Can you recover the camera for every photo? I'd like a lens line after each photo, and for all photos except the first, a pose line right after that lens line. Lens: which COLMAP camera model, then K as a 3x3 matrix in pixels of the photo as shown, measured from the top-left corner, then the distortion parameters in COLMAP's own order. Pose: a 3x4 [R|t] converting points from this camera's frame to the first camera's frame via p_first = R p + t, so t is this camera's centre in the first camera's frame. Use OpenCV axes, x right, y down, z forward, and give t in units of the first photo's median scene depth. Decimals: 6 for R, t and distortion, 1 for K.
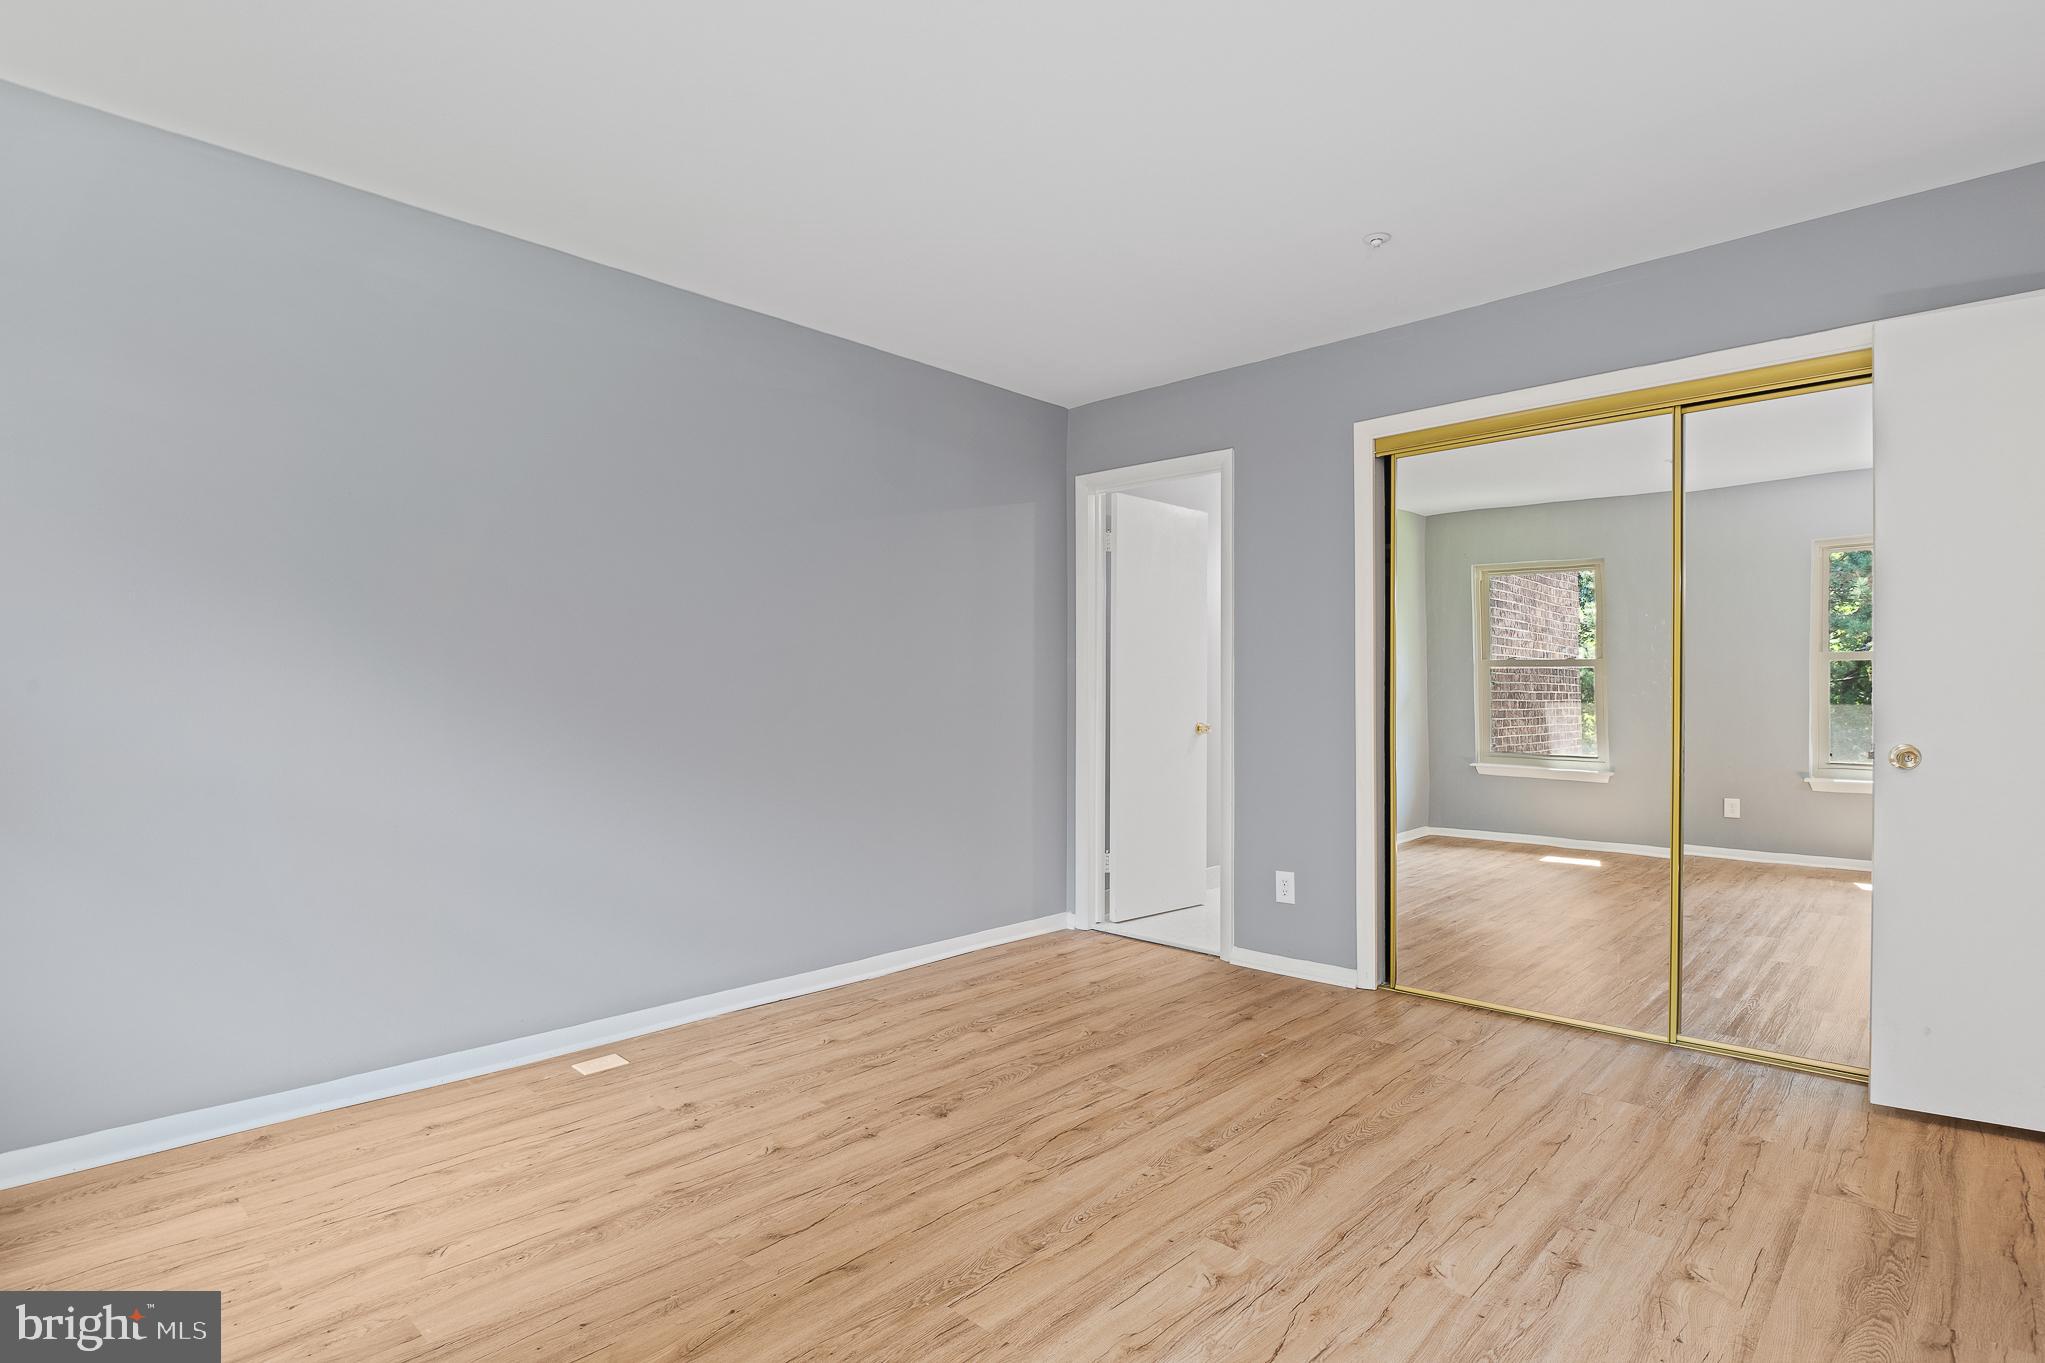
lens RADIAL K [[1014.3, 0, 1015.0], [0, 1014.3, 686.4], [0, 0, 1]] dist [0.000785, -0.012832]
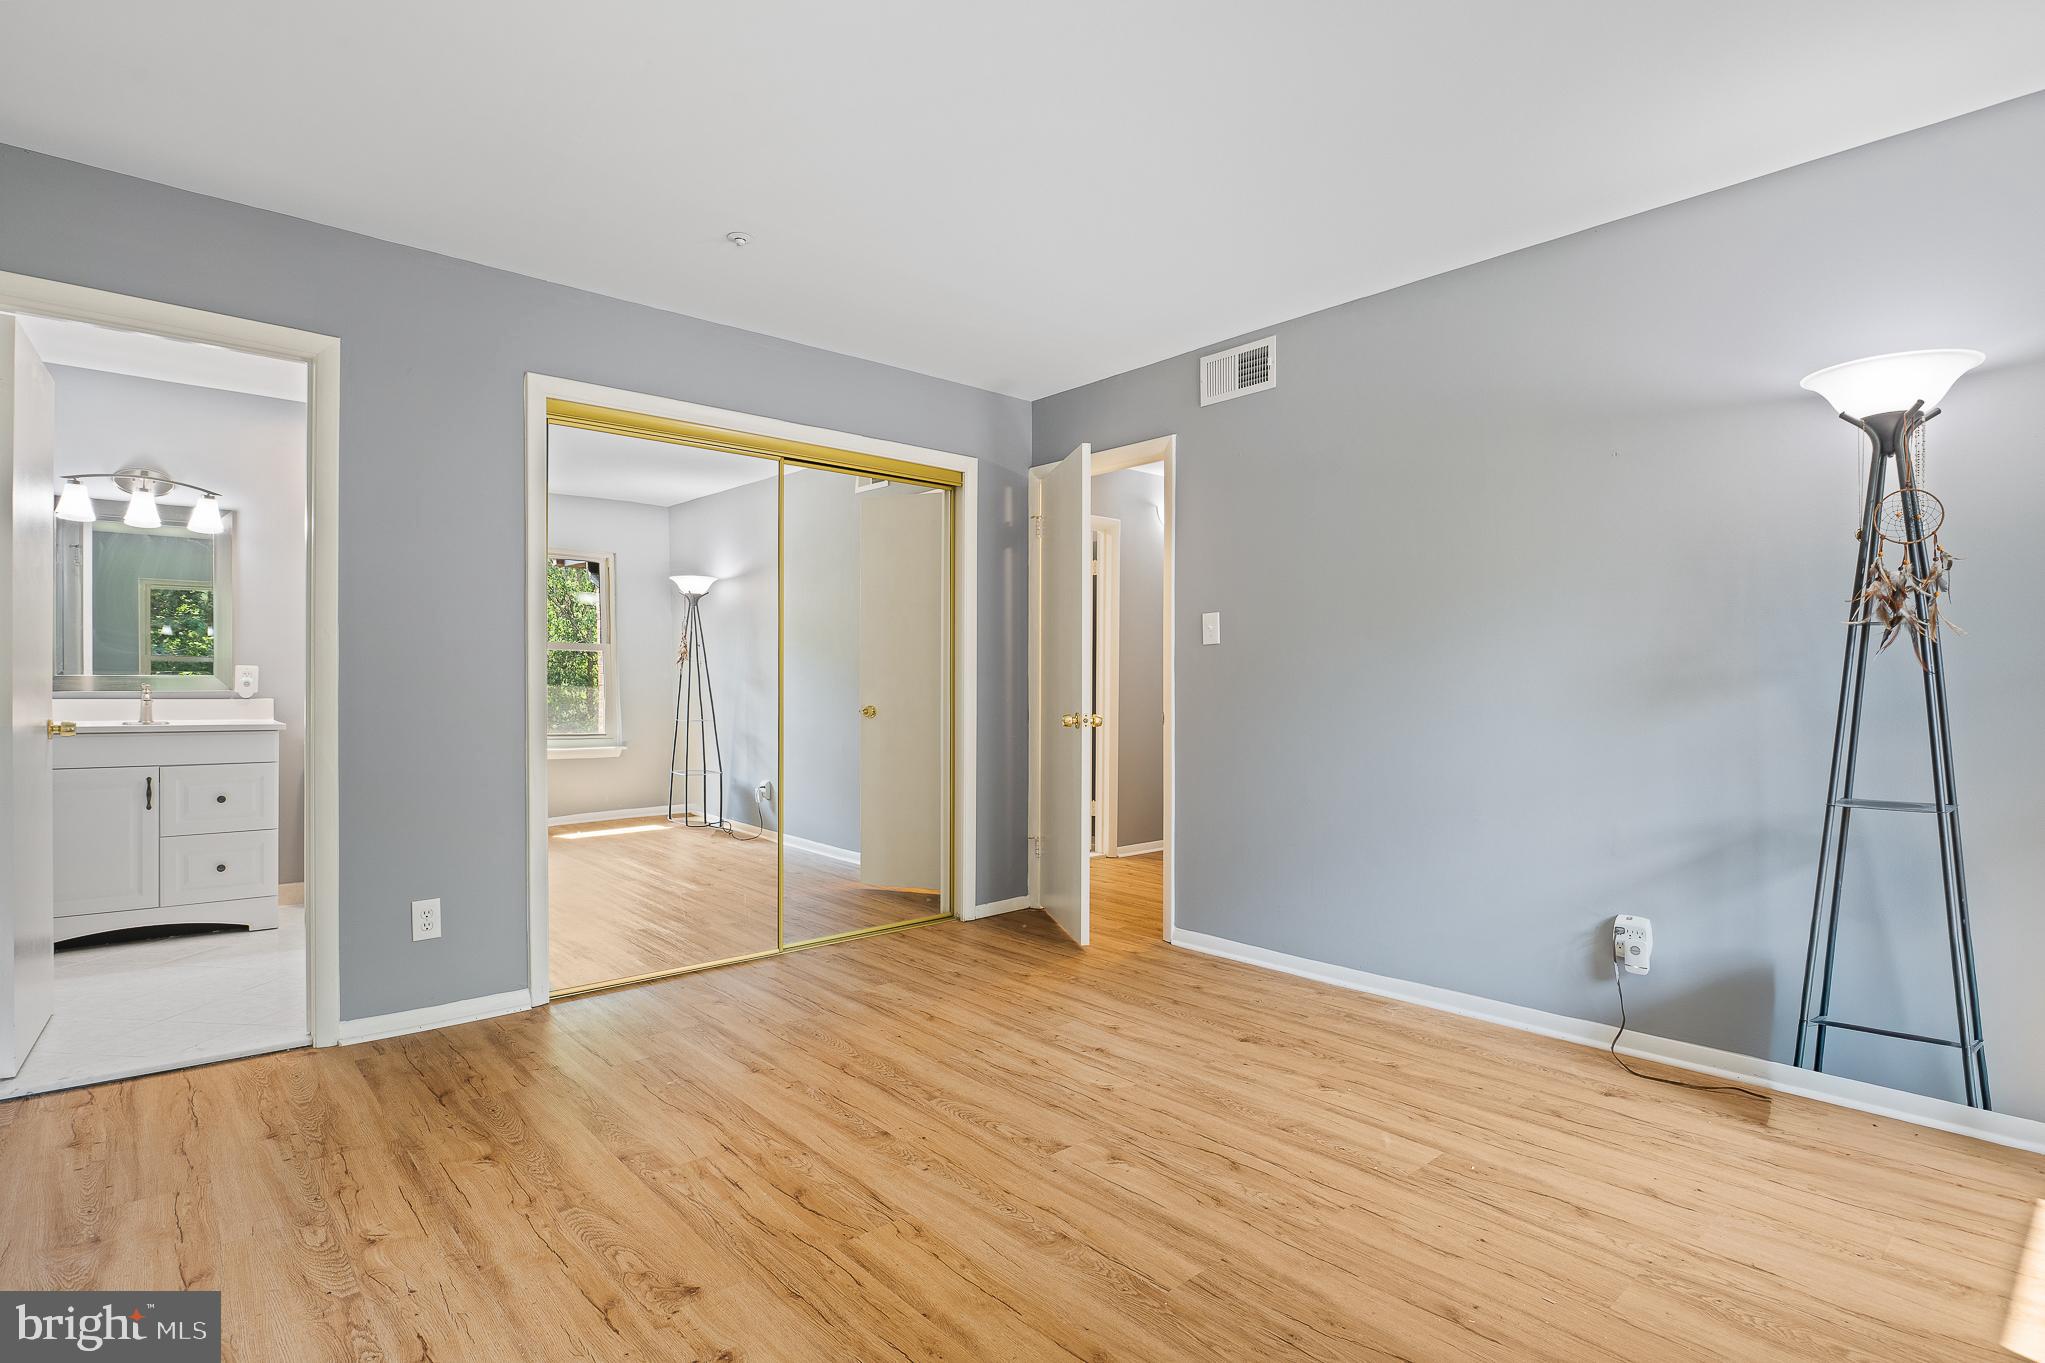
lens RADIAL K [[1014.3, 0, 1015.0], [0, 1014.3, 686.4], [0, 0, 1]] dist [0.000785, -0.012832]
pose [[0.085841, -0.001400, 0.996308, -0.789915], [-0.015833, 0.999871, 0.002769, 0.012421], [-0.996183, -0.016012, 0.085808, 0.792251]]
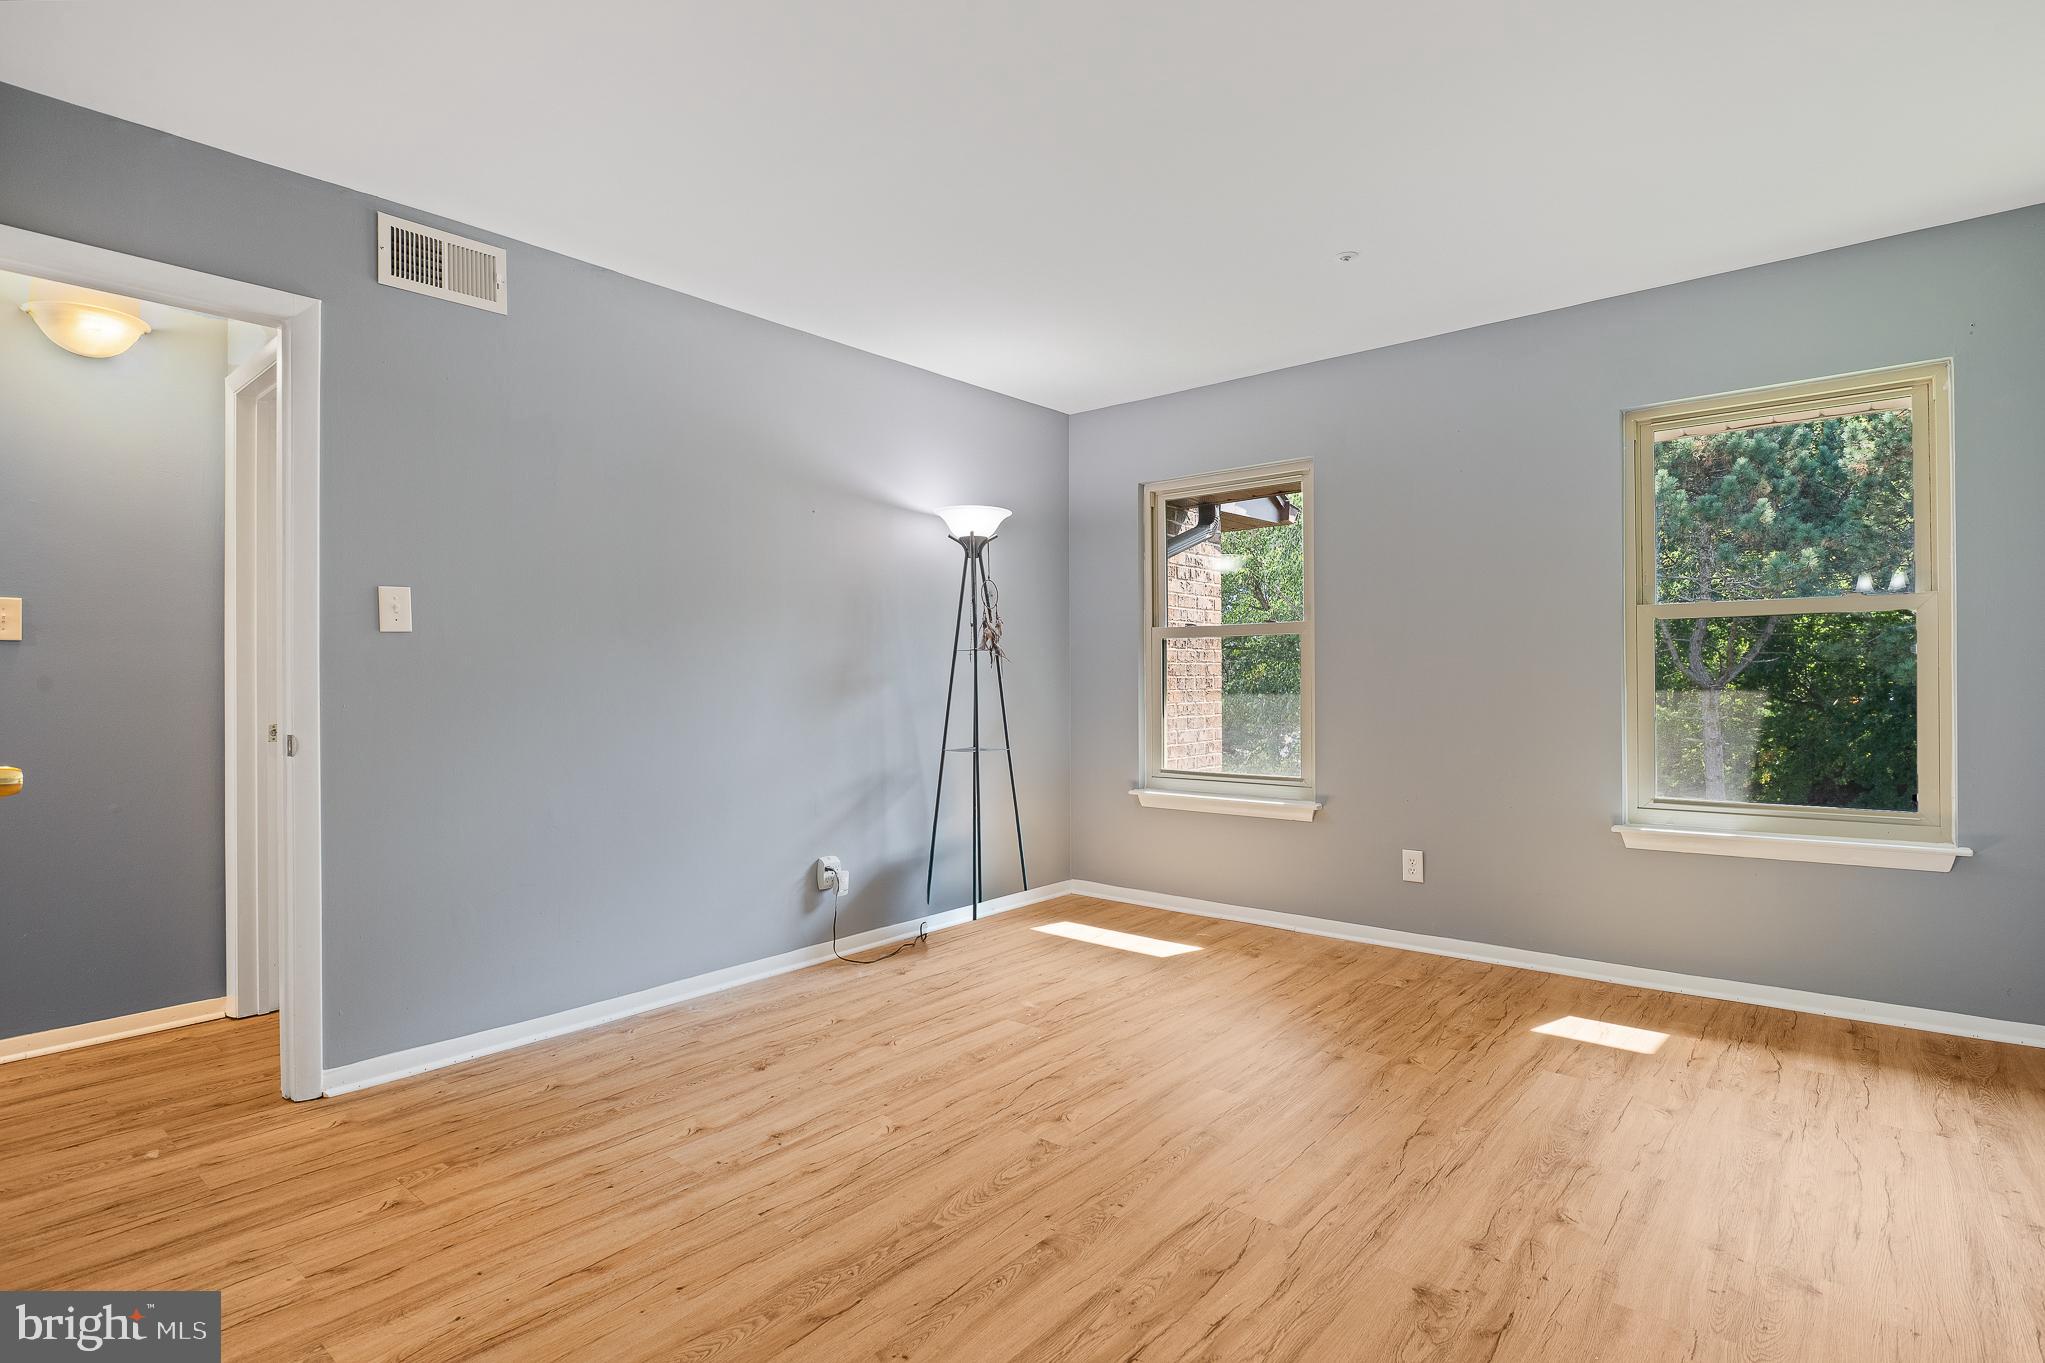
lens RADIAL K [[1014.3, 0, 1015.0], [0, 1014.3, 686.4], [0, 0, 1]] dist [0.000785, -0.012832]
pose [[-0.998278, 0.008519, -0.058039, 0.256690], [0.009135, 0.999905, -0.010356, 0.022173], [0.057945, -0.010869, -0.998261, 1.804888]]
